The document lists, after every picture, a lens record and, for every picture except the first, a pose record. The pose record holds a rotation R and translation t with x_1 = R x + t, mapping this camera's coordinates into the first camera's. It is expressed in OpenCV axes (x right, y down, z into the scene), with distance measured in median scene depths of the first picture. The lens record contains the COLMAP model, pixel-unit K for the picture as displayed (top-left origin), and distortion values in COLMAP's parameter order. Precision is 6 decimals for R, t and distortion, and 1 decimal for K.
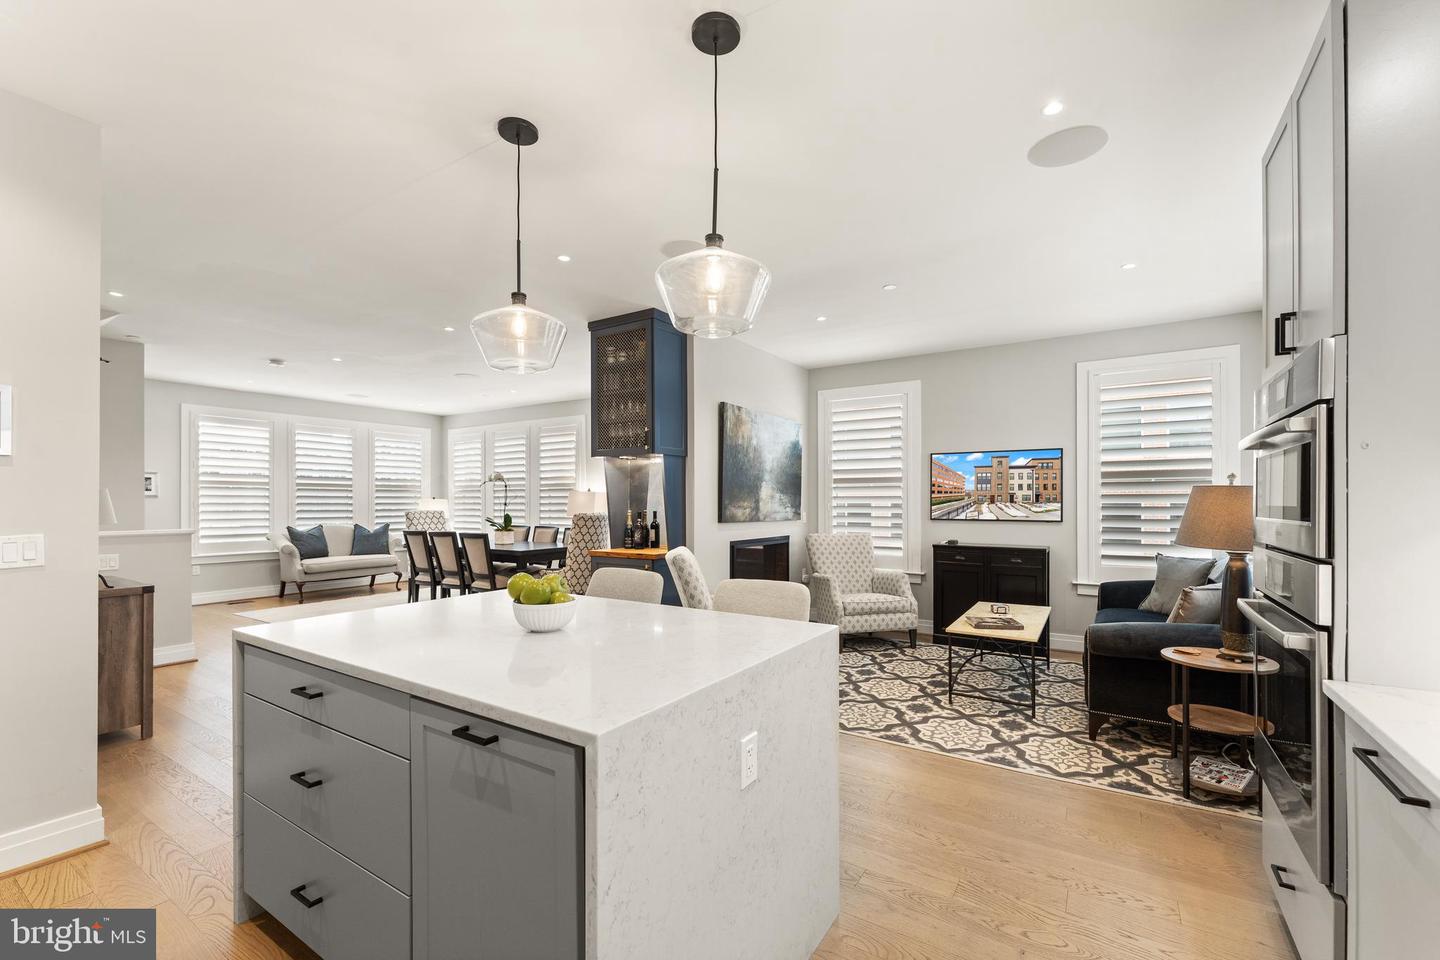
lens RADIAL K [[592.9, 0, 726.1], [0, 592.9, 498.3], [0, 0, 1]] dist [0.001327, 0.000087]
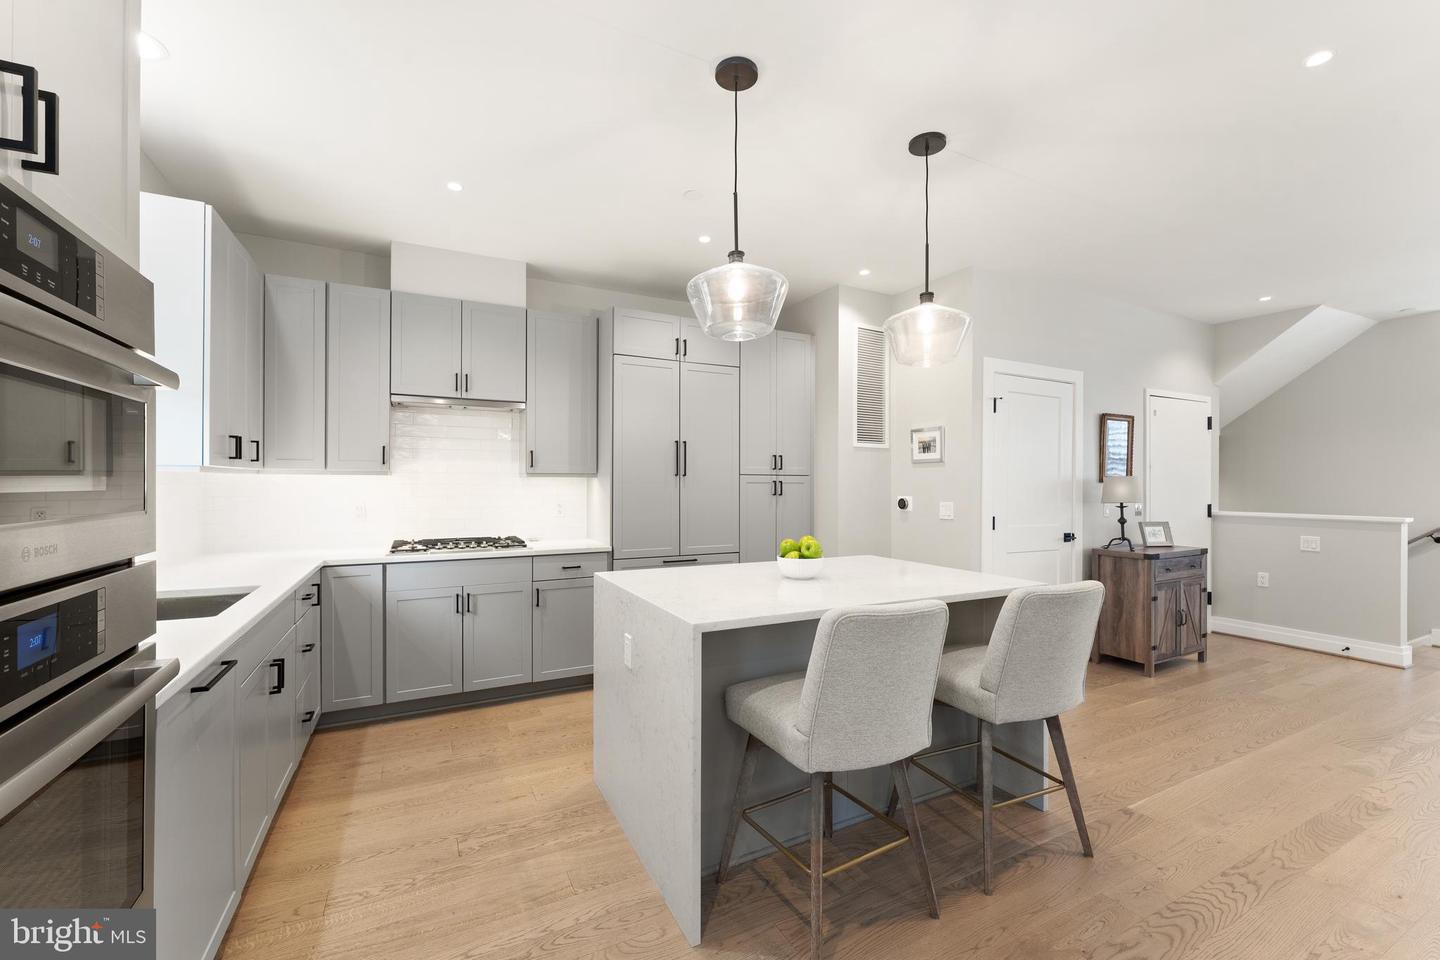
lens RADIAL K [[586.6, 0, 720.0], [0, 586.6, 480.0], [0, 0, 1]] dist [-0.000244, -0.000264]
pose [[-0.507820, -0.006828, -0.861436, 0.309870], [0.000372, 0.999967, -0.008145, 0.002126], [0.861463, -0.004456, -0.507801, 0.487365]]
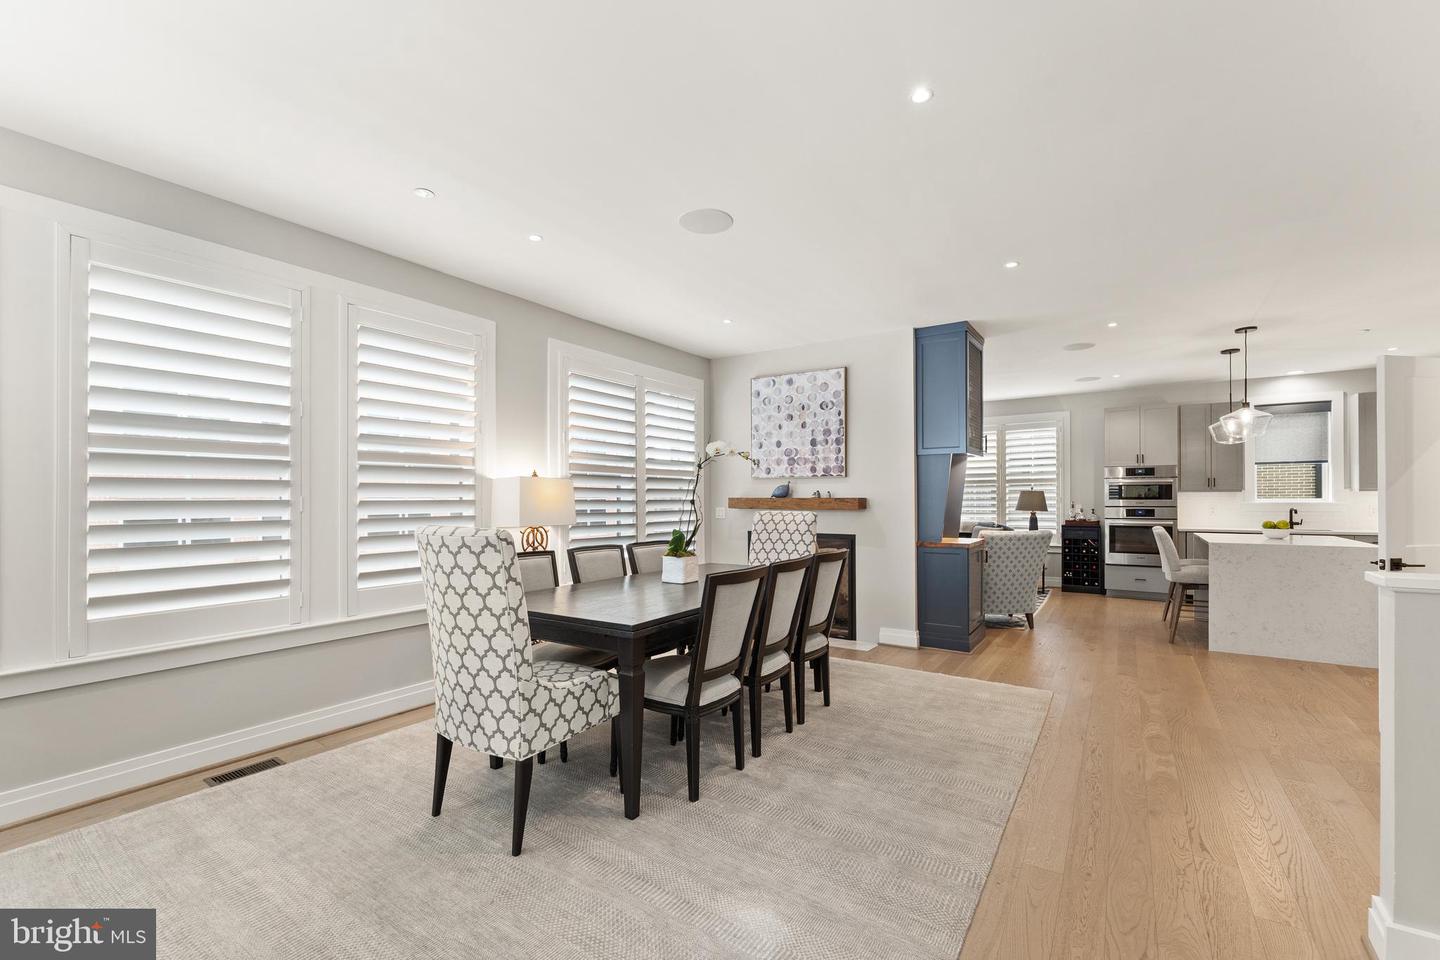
lens RADIAL K [[599.6, 0, 723.0], [0, 599.6, 486.9], [0, 0, 1]] dist [0.000149, -0.000231]
pose [[0.029944, 0.017867, 0.999392, -1.080852], [-0.002936, 0.999837, -0.017787, 0.008261], [-0.999547, -0.002401, 0.029991, 1.173619]]
